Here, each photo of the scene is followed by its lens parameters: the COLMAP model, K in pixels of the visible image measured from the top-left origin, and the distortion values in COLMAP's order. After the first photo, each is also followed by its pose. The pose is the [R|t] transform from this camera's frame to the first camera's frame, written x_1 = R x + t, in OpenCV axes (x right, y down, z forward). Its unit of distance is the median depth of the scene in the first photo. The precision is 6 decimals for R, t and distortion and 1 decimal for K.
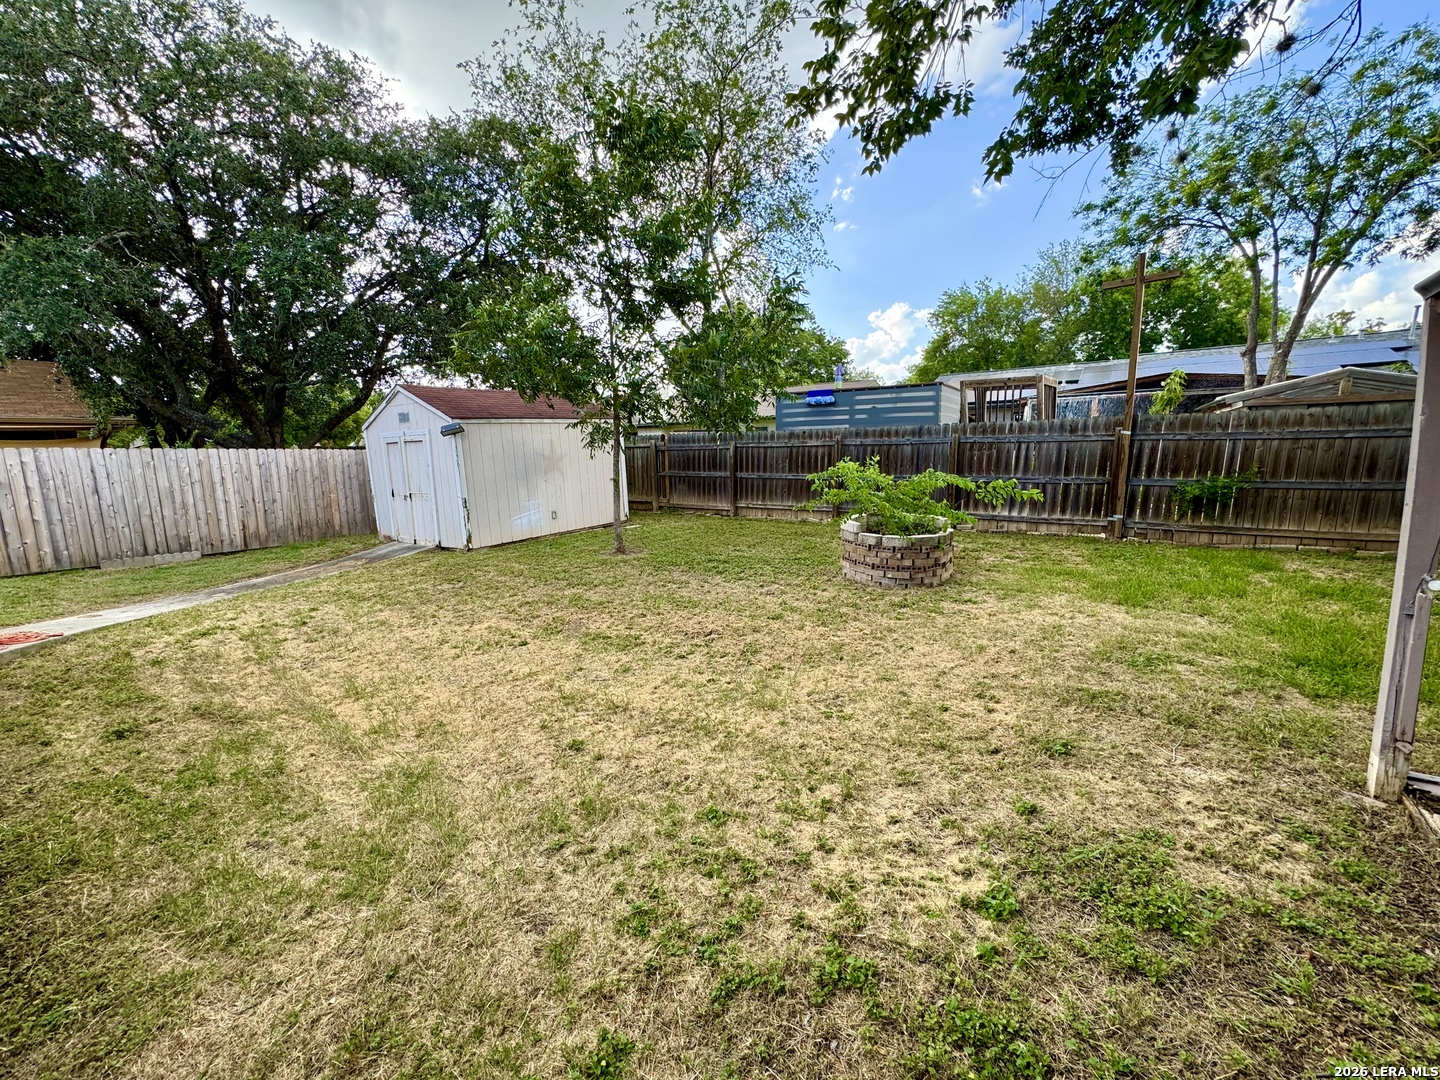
lens RADIAL K [[576.1, 0, 721.6], [0, 576.1, 536.2], [0, 0, 1]] dist [-0.002526, 0.001077]
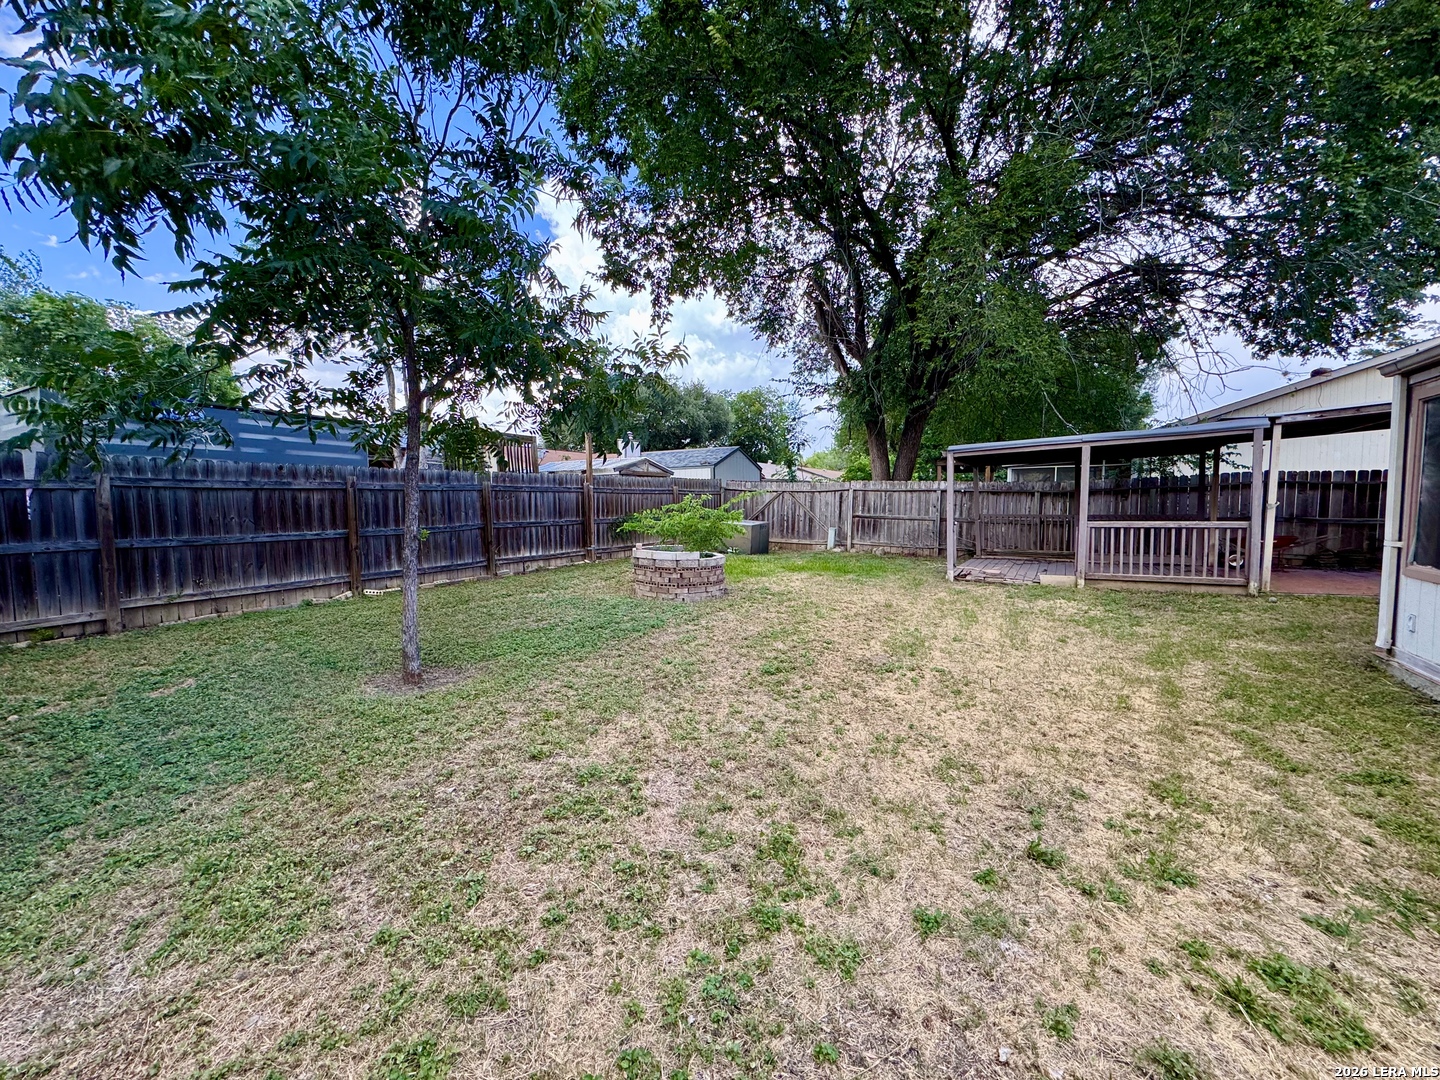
lens RADIAL K [[576.1, 0, 721.6], [0, 576.1, 536.2], [0, 0, 1]] dist [-0.002526, 0.001077]
pose [[-0.071138, -0.045555, 0.996426, -0.640624], [0.162719, 0.985045, 0.056652, -0.075952], [-0.984105, 0.166168, -0.062662, 0.695474]]
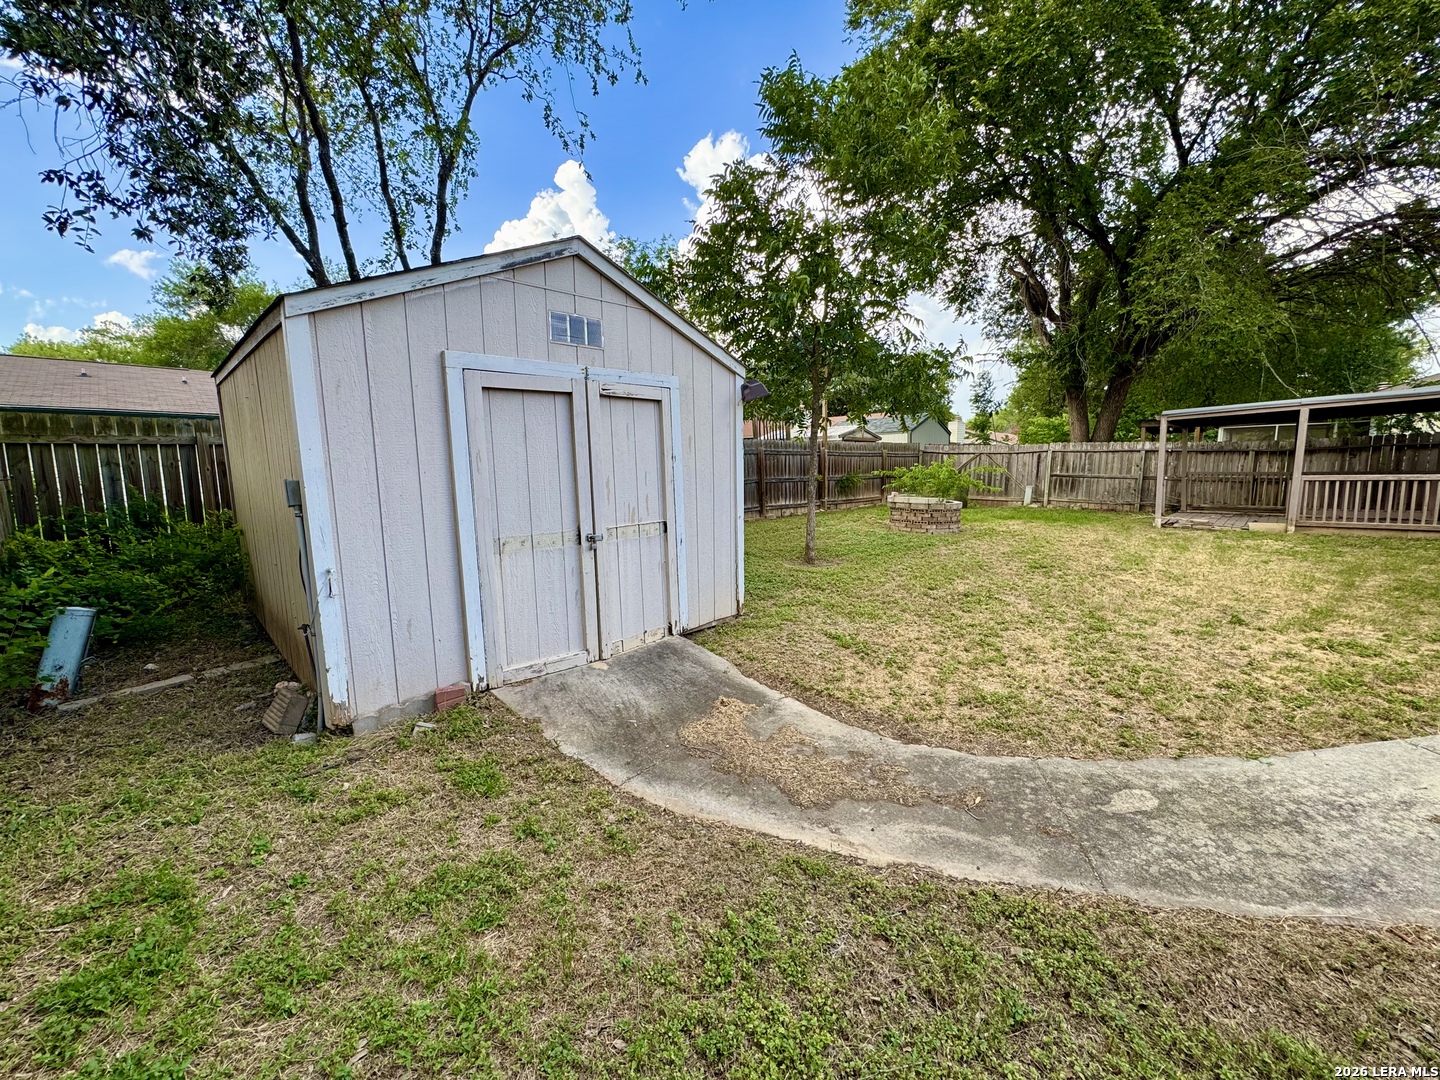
lens RADIAL K [[576.1, 0, 721.6], [0, 576.1, 536.2], [0, 0, 1]] dist [-0.002526, 0.001077]
pose [[0.170814, -0.103471, 0.979855, -0.965409], [0.162020, 0.983883, 0.075653, -0.092578], [-0.971891, 0.145834, 0.184825, 0.896574]]
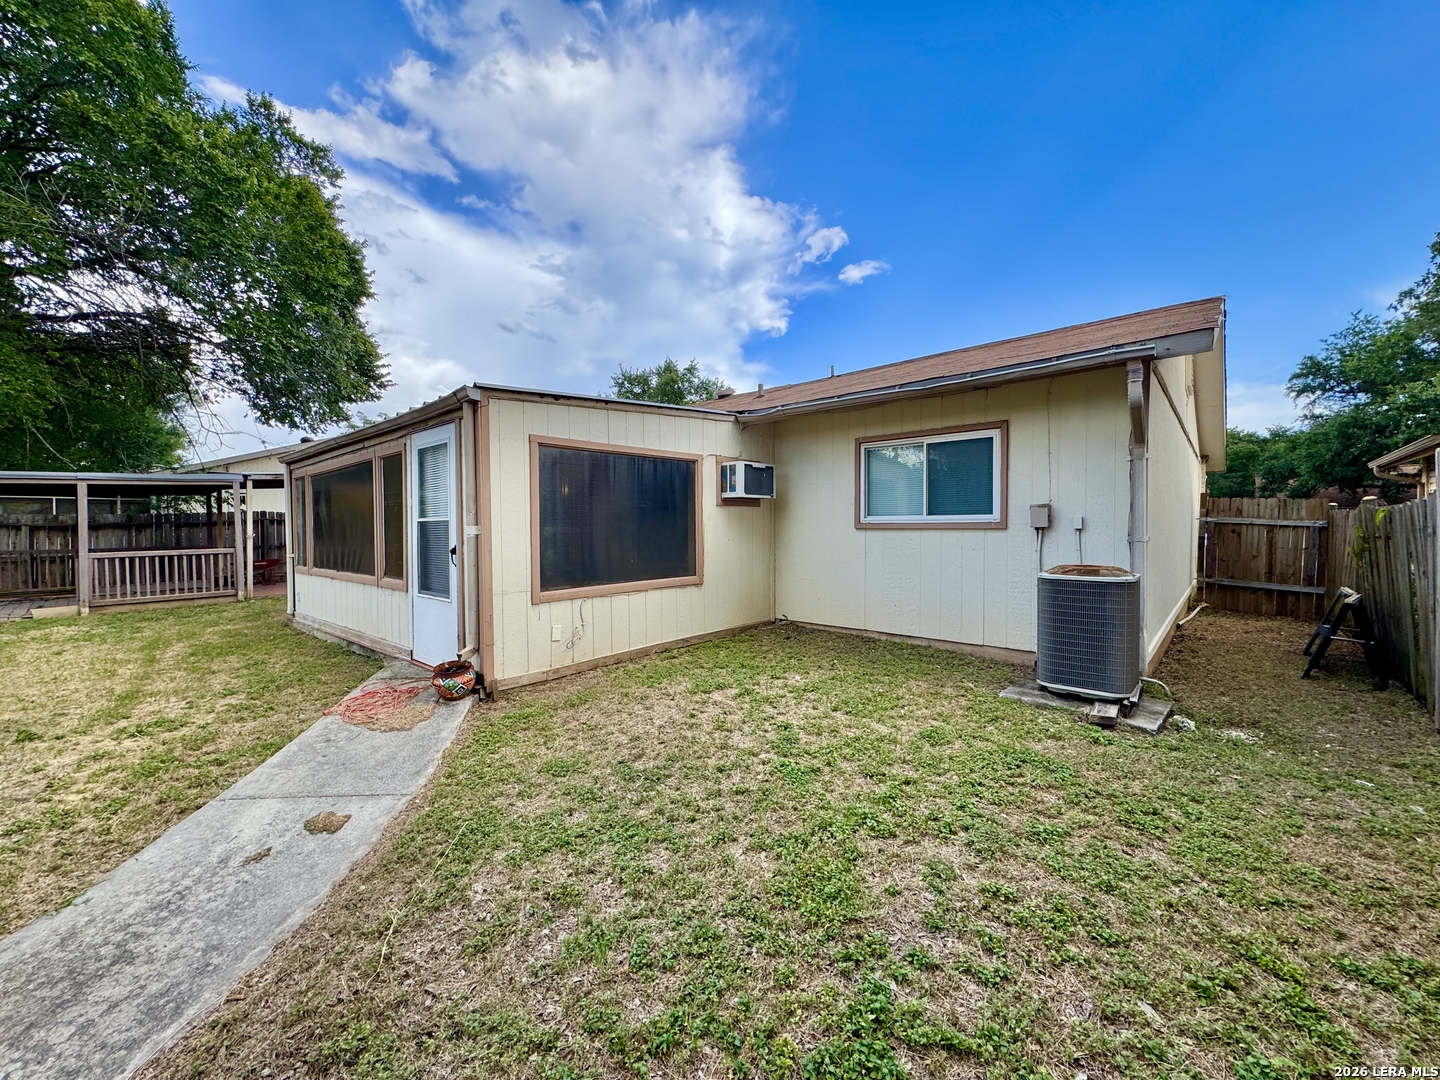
lens RADIAL K [[576.1, 0, 721.6], [0, 576.1, 536.2], [0, 0, 1]] dist [-0.002526, 0.001077]
pose [[-0.991951, 0.024559, 0.124221, -0.953096], [0.045339, 0.984856, 0.167339, -0.096025], [-0.118230, 0.171624, -0.978042, 0.883142]]
